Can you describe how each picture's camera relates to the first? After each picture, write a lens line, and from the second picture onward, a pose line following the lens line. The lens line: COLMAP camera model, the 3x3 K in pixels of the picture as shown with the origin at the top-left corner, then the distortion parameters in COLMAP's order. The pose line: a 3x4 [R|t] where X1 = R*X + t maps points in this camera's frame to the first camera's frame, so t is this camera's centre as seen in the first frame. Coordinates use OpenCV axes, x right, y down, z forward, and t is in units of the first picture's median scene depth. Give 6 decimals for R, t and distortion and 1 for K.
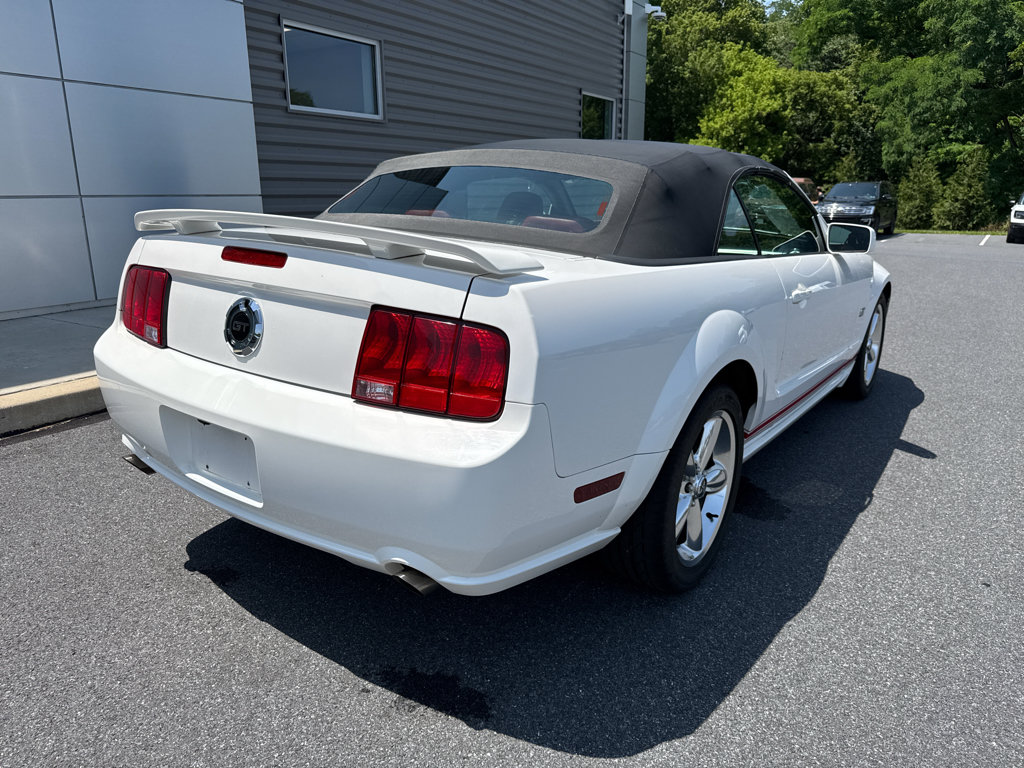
lens RADIAL K [[738.1, 0, 511.8], [0, 738.1, 388.7], [0, 0, 1]] dist [0.000118, -0.007102]
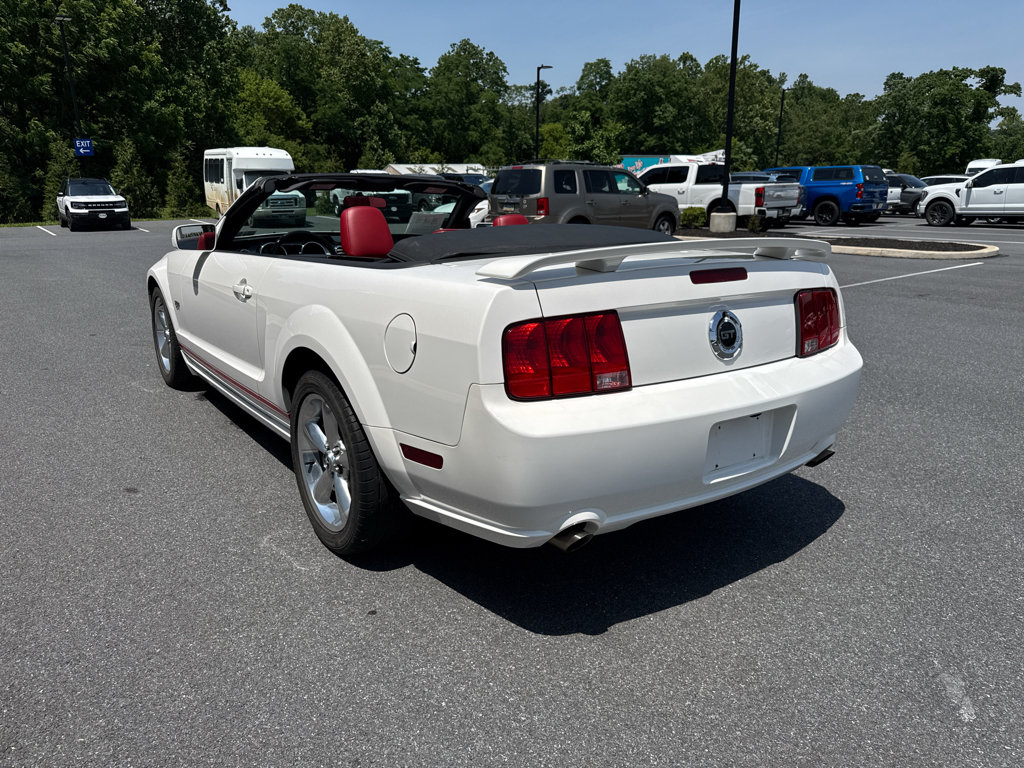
lens RADIAL K [[716.1, 0, 506.6], [0, 716.1, 386.6], [0, 0, 1]] dist [0.055916, -0.077910]
pose [[0.312353, -0.262751, 0.912906, -1.185287], [0.246702, 0.950453, 0.189148, -0.237646], [-0.917373, 0.166134, 0.361698, 0.702492]]
